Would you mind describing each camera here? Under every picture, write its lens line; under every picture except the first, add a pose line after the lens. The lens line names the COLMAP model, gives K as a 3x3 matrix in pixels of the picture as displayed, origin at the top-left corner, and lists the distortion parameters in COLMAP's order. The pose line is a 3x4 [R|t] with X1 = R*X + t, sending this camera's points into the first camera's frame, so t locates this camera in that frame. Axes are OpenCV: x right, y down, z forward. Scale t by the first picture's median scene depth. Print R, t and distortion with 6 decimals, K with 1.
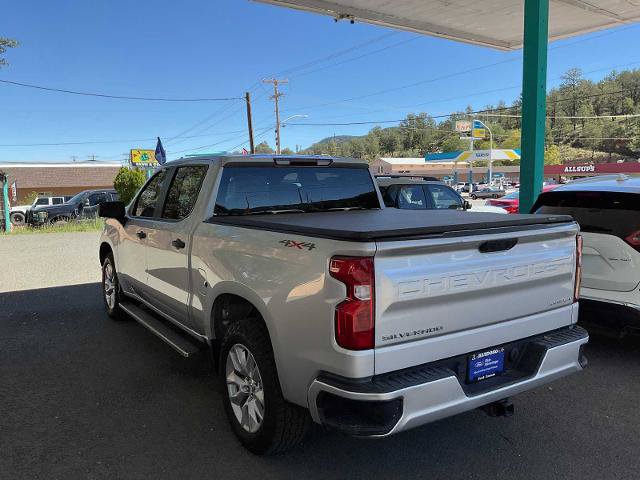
lens RADIAL K [[532.0, 0, 318.0], [0, 532.0, 240.2], [0, 0, 1]] dist [0.067410, -0.120652]
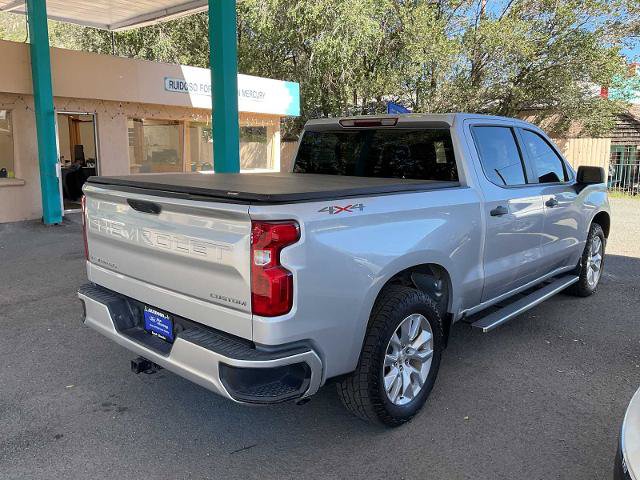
lens RADIAL K [[532.0, 0, 318.4], [0, 532.0, 241.8], [0, 0, 1]] dist [0.067410, -0.120652]
pose [[0.264967, 0.182604, -0.946809, 0.974248], [-0.118156, 0.980654, 0.156065, -0.084100], [0.956991, 0.070519, 0.281417, 0.728857]]
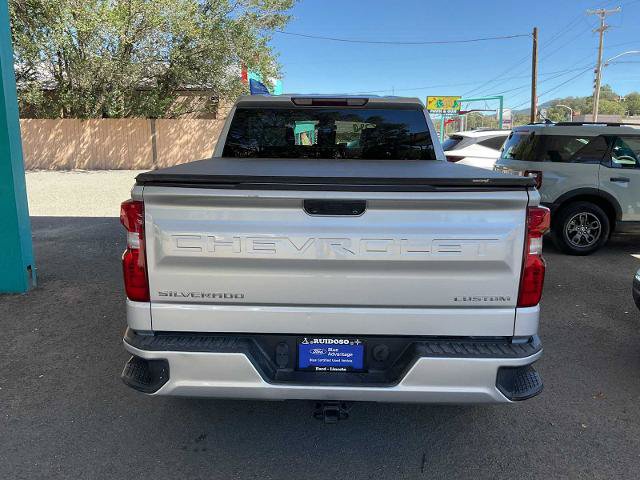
lens RADIAL K [[532.0, 0, 315.9], [0, 532.0, 238.3], [0, 0, 1]] dist [0.067410, -0.120652]
pose [[0.833535, 0.129023, -0.537190, 0.514814], [-0.079623, 0.990251, 0.114292, -0.021669], [0.546700, -0.052494, 0.835682, 0.242121]]
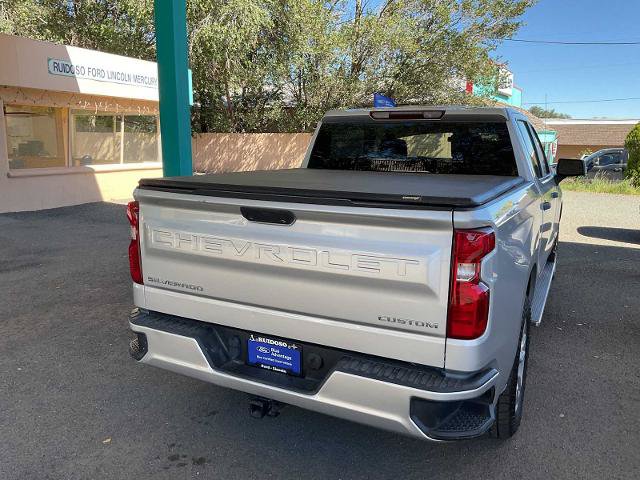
lens RADIAL K [[532.0, 0, 316.9], [0, 532.0, 239.3], [0, 0, 1]] dist [0.067410, -0.120652]
pose [[0.511137, 0.174817, -0.841533, 0.754338], [-0.111655, 0.984306, 0.136658, -0.052025], [0.852216, 0.024111, 0.522635, 0.449417]]
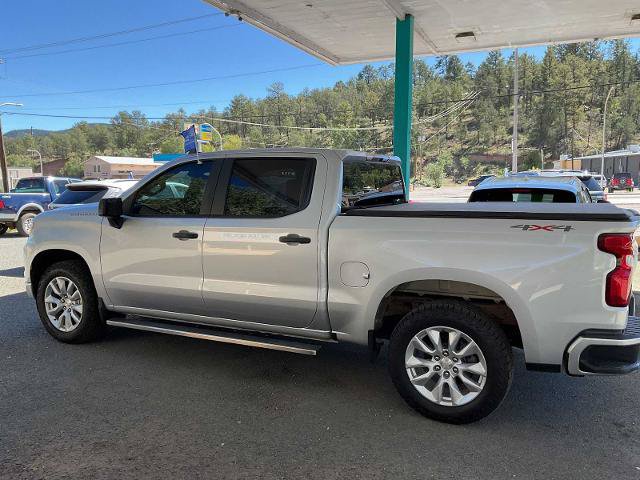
lens RADIAL K [[532.0, 0, 322.7], [0, 532.0, 240.3], [0, 0, 1]] dist [0.067410, -0.120652]
pose [[0.859764, -0.044471, 0.508752, -0.730944], [0.046021, 0.998895, 0.009542, 0.001451], [-0.508614, 0.015210, 0.860860, 0.162607]]
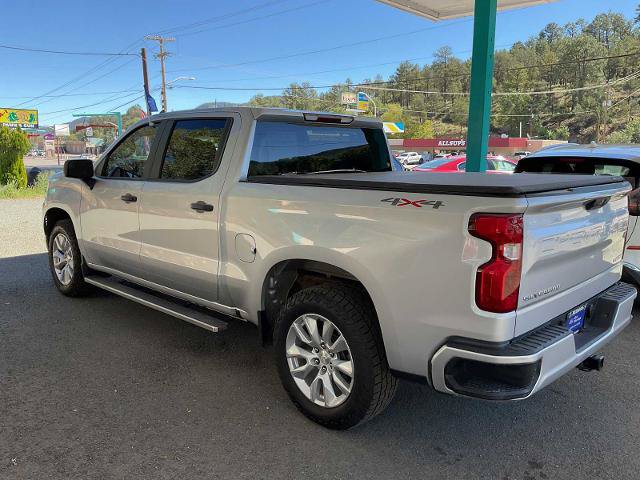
lens RADIAL K [[532.0, 0, 319.8], [0, 532.0, 241.5], [0, 0, 1]] dist [0.067410, -0.120652]
pose [[0.974655, -0.017916, 0.222995, -0.278418], [0.004887, 0.998255, 0.058842, 0.013840], [-0.223661, -0.056261, 0.973042, 0.095043]]
